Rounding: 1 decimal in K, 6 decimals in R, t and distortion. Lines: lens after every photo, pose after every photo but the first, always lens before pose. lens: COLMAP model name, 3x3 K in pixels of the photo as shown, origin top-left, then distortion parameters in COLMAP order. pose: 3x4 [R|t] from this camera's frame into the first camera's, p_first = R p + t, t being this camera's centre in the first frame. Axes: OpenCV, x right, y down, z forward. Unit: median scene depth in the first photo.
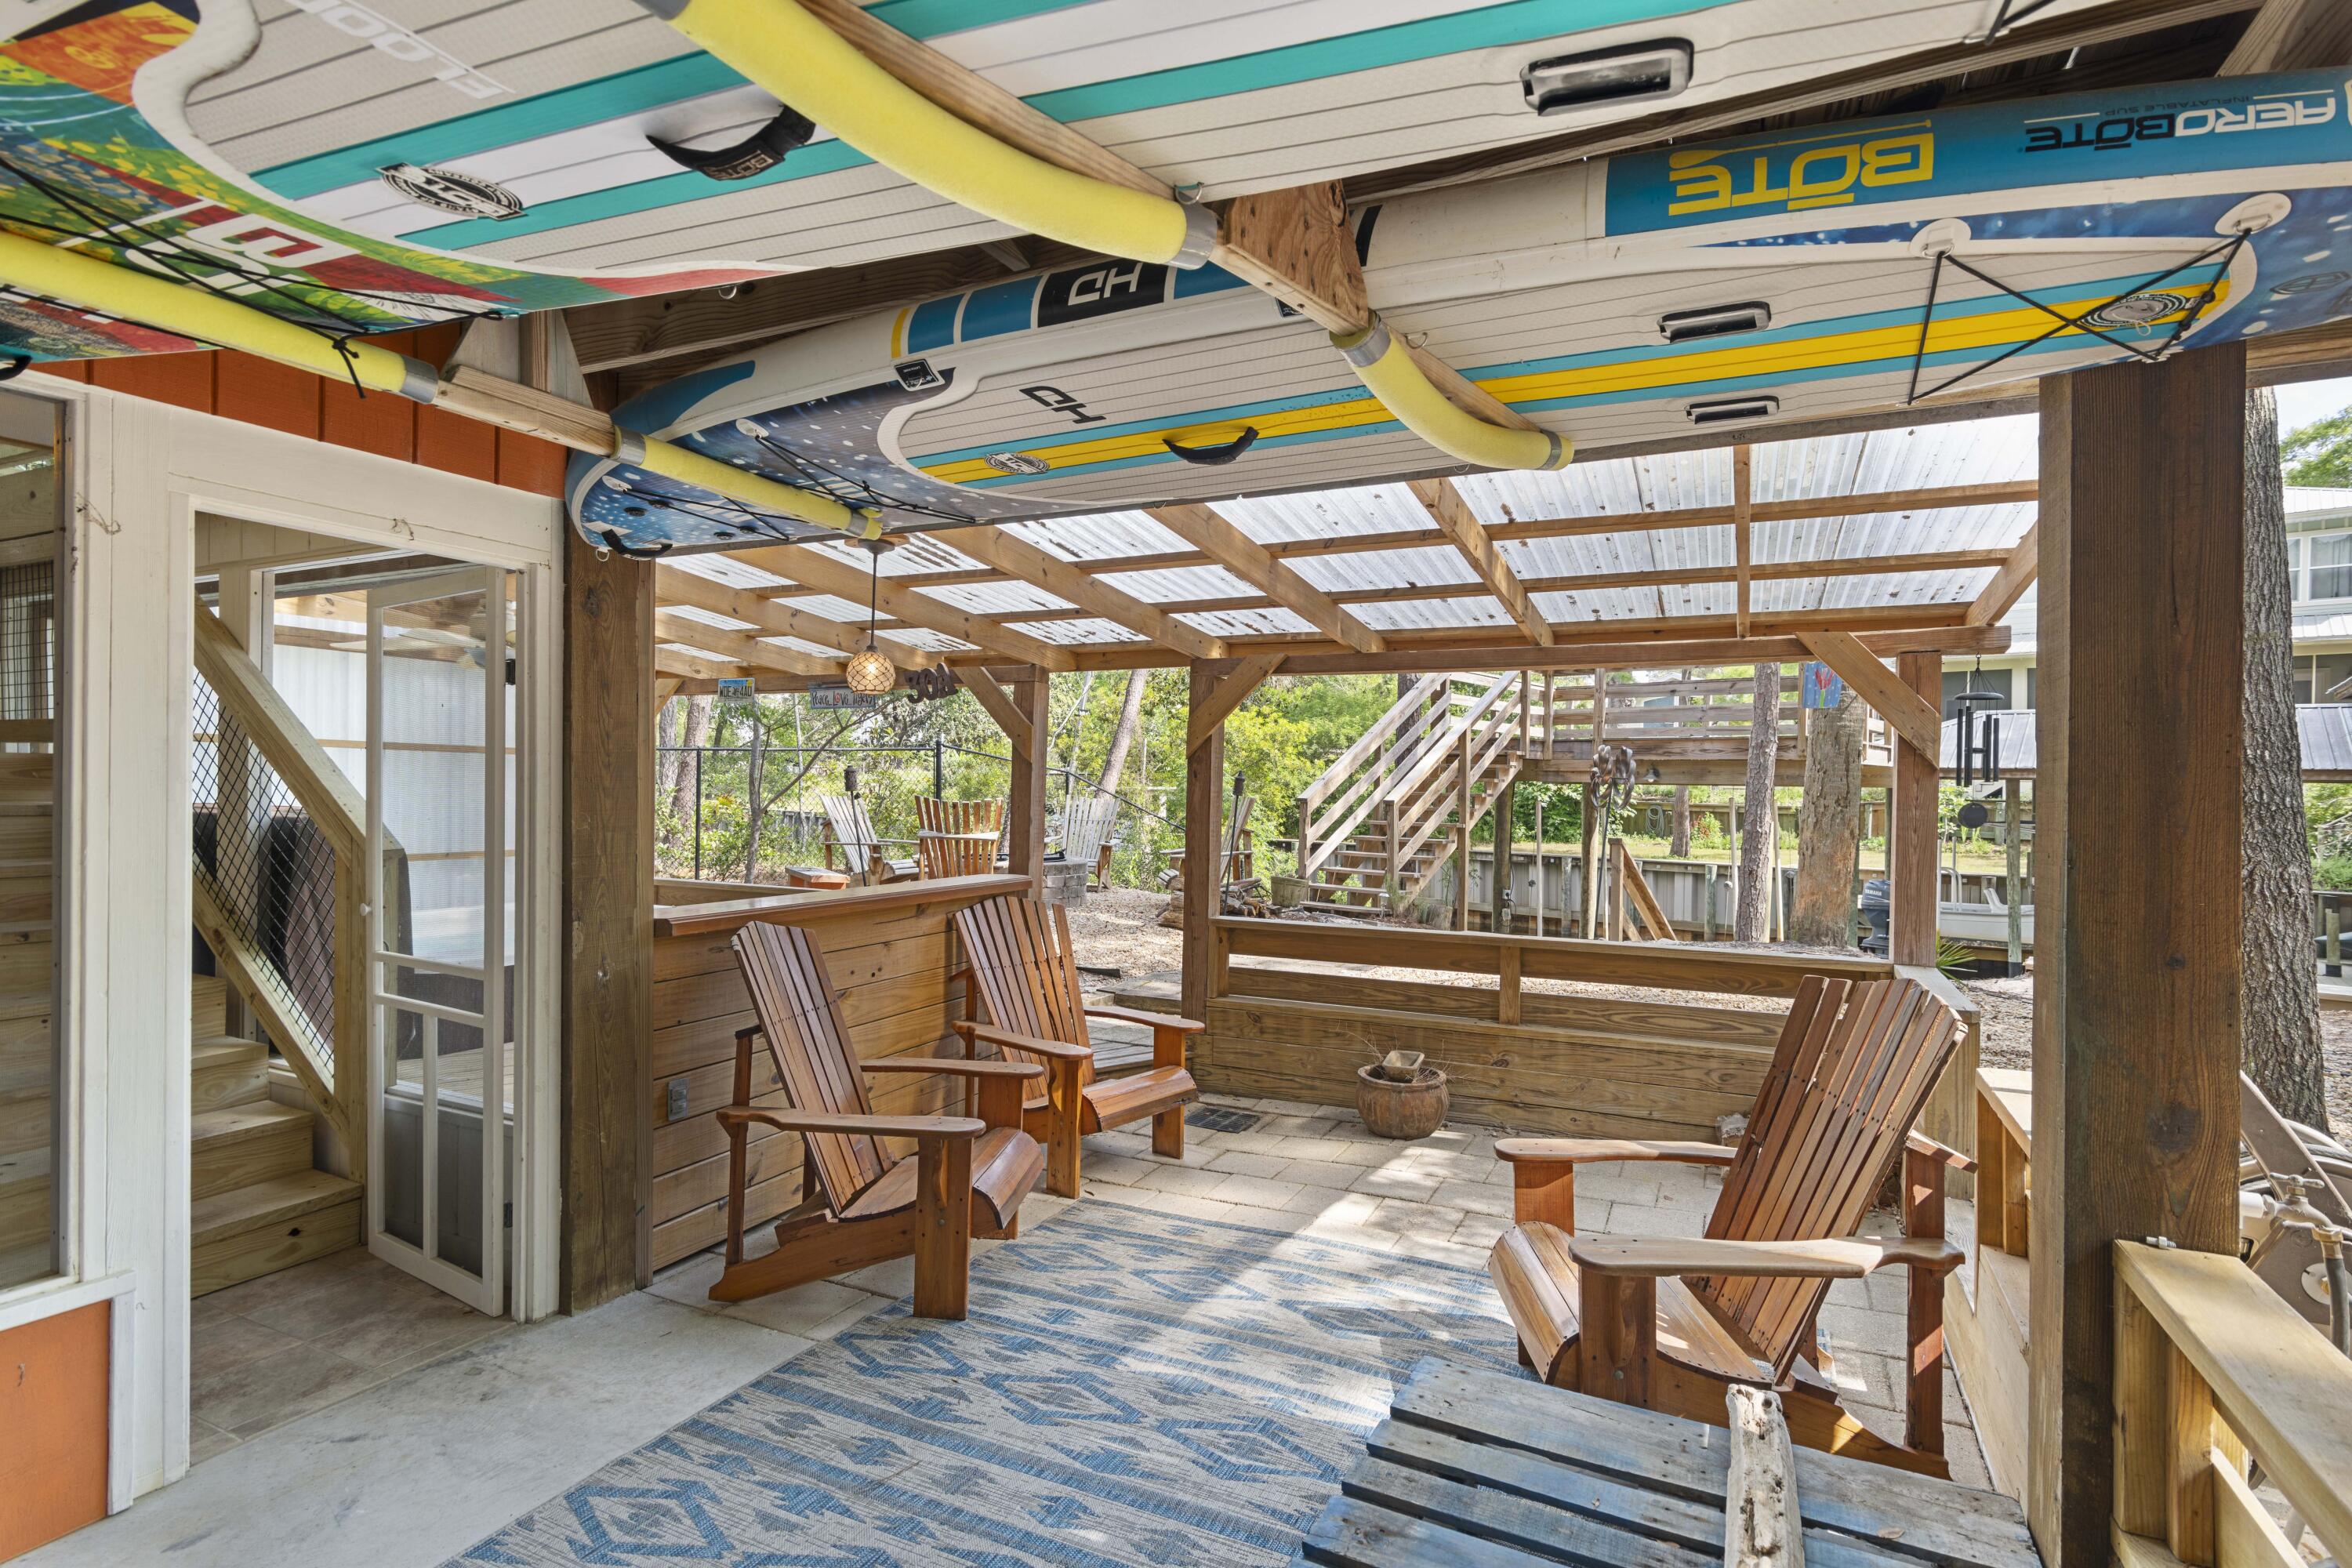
lens RADIAL K [[1191.4, 0, 1207.7], [0, 1191.4, 786.8], [0, 0, 1]] dist [0.003513, 0.000640]
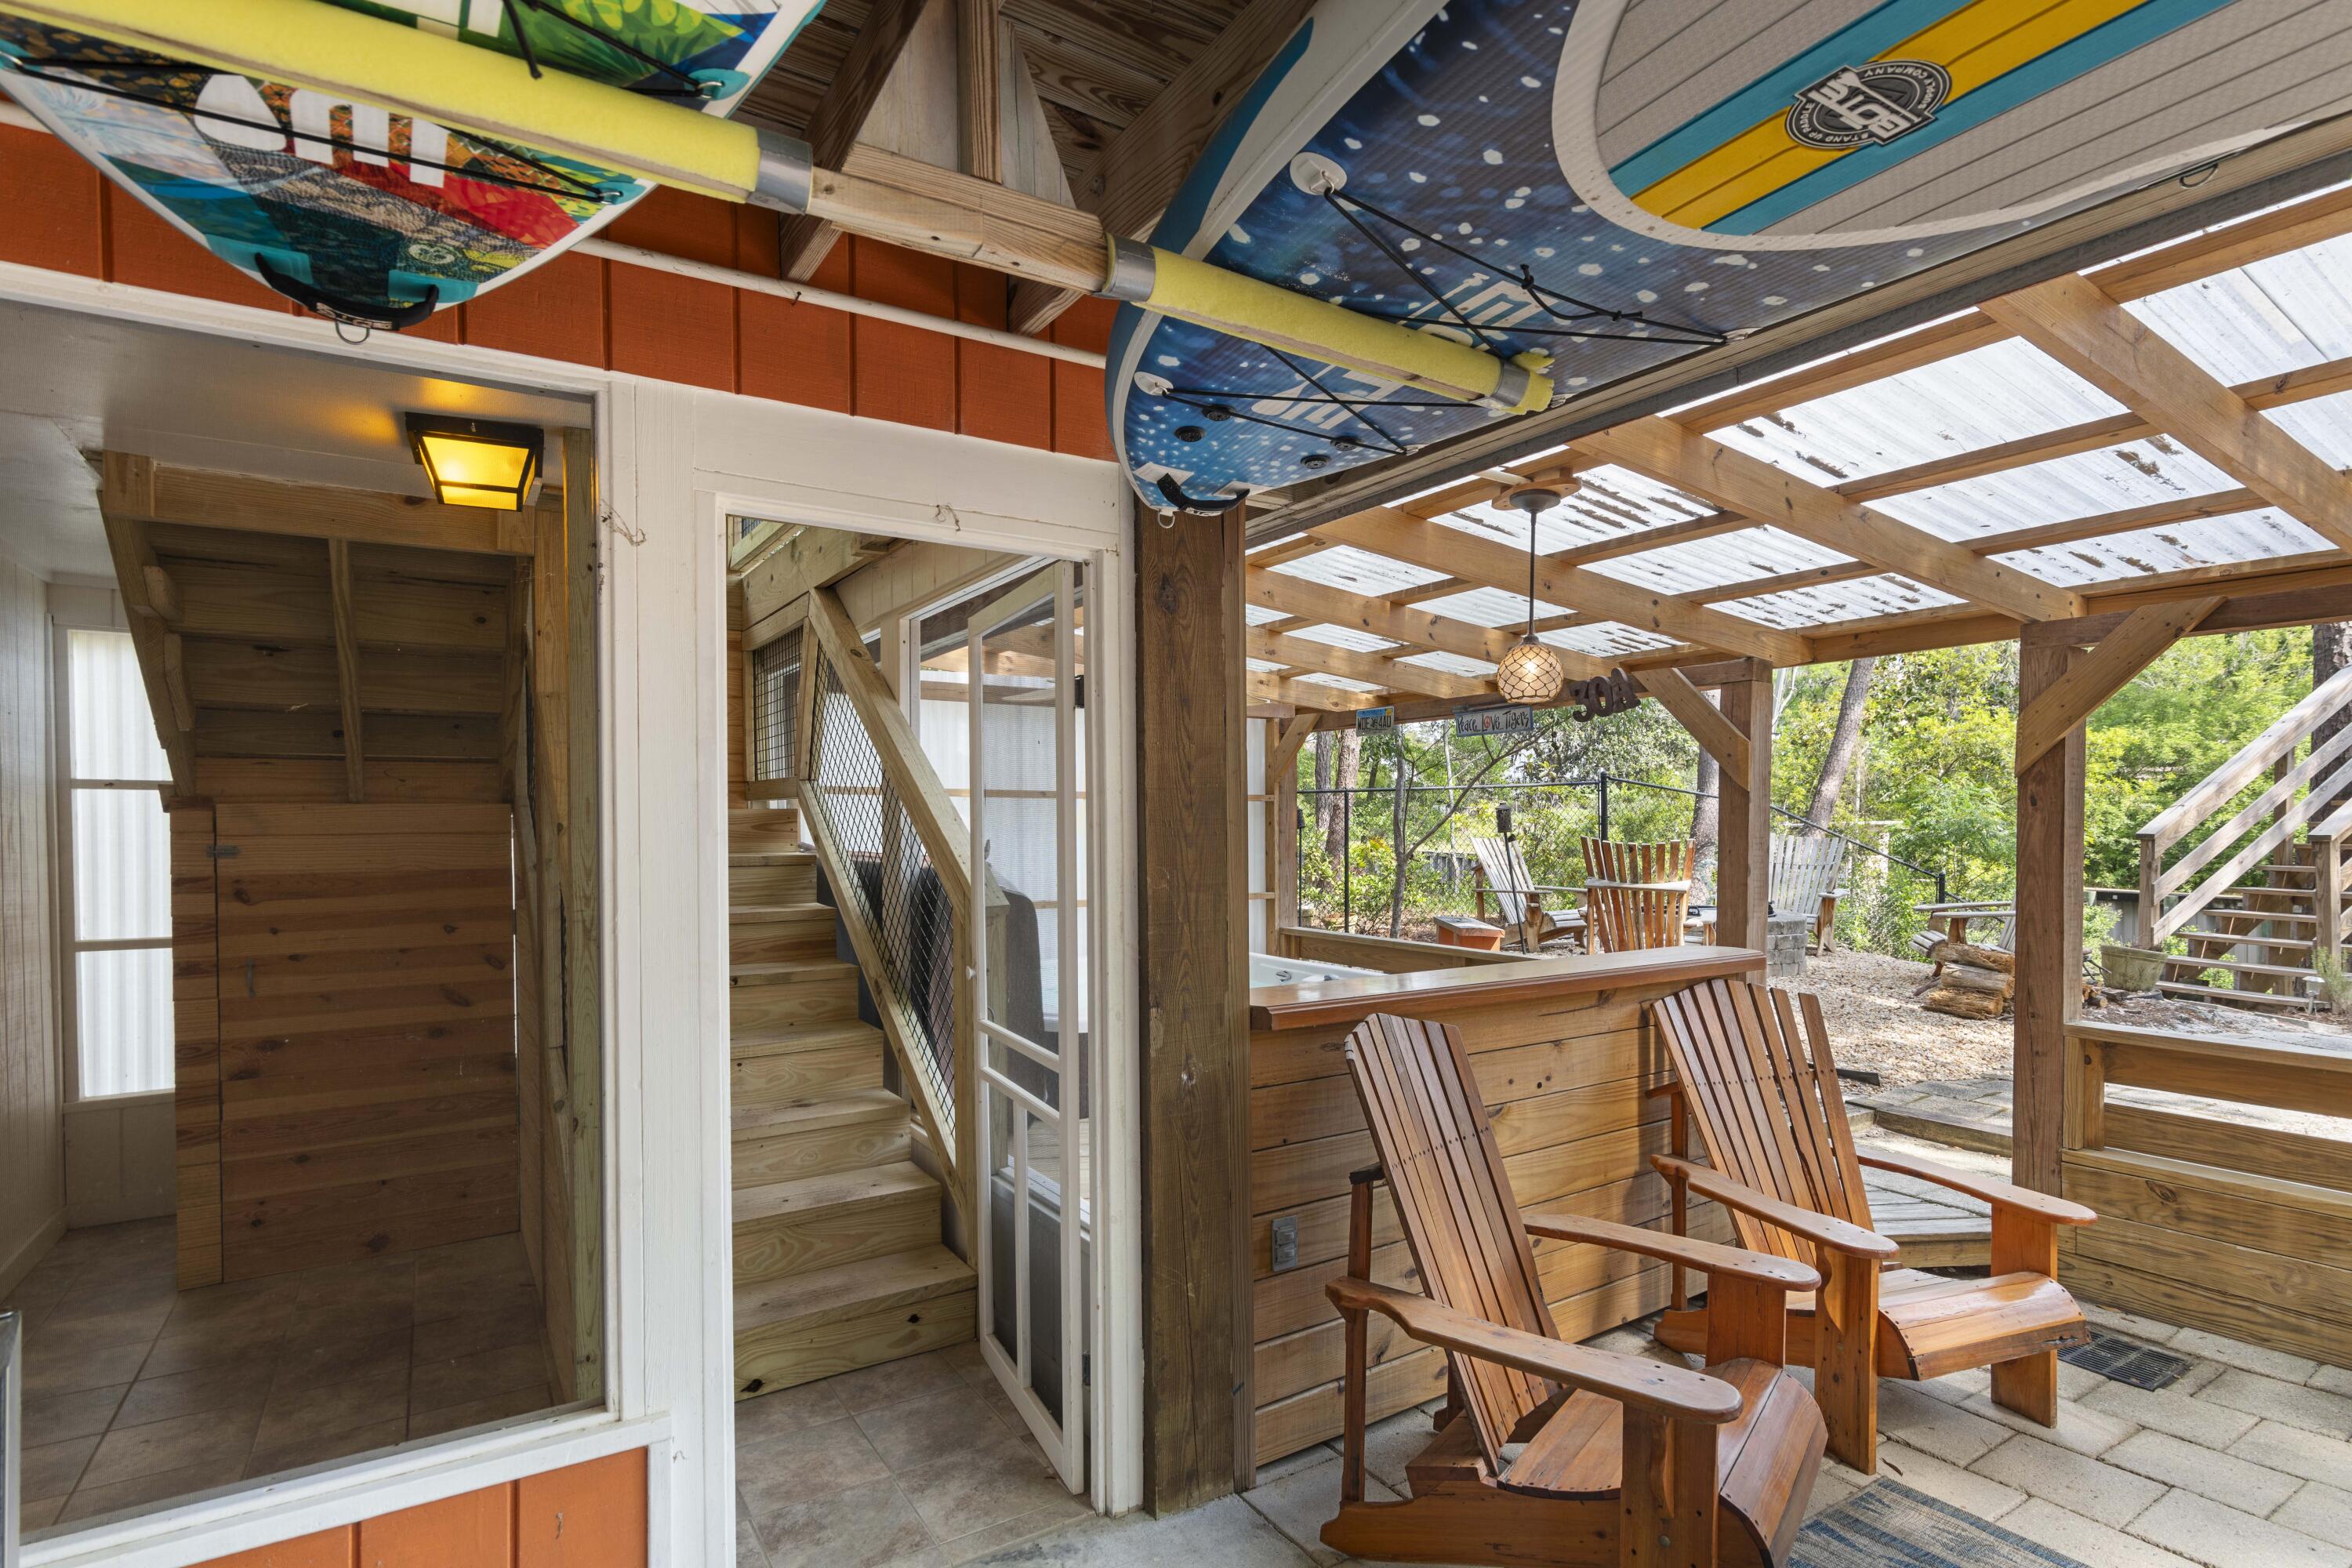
lens RADIAL K [[1191.4, 0, 1160.5], [0, 1191.4, 839.5], [0, 0, 1]] dist [0.003513, 0.000640]
pose [[0.841142, -0.009919, -0.540724, -0.087508], [0.015686, 0.999859, 0.006059, -0.000842], [0.540588, -0.013578, 0.841178, 0.288925]]
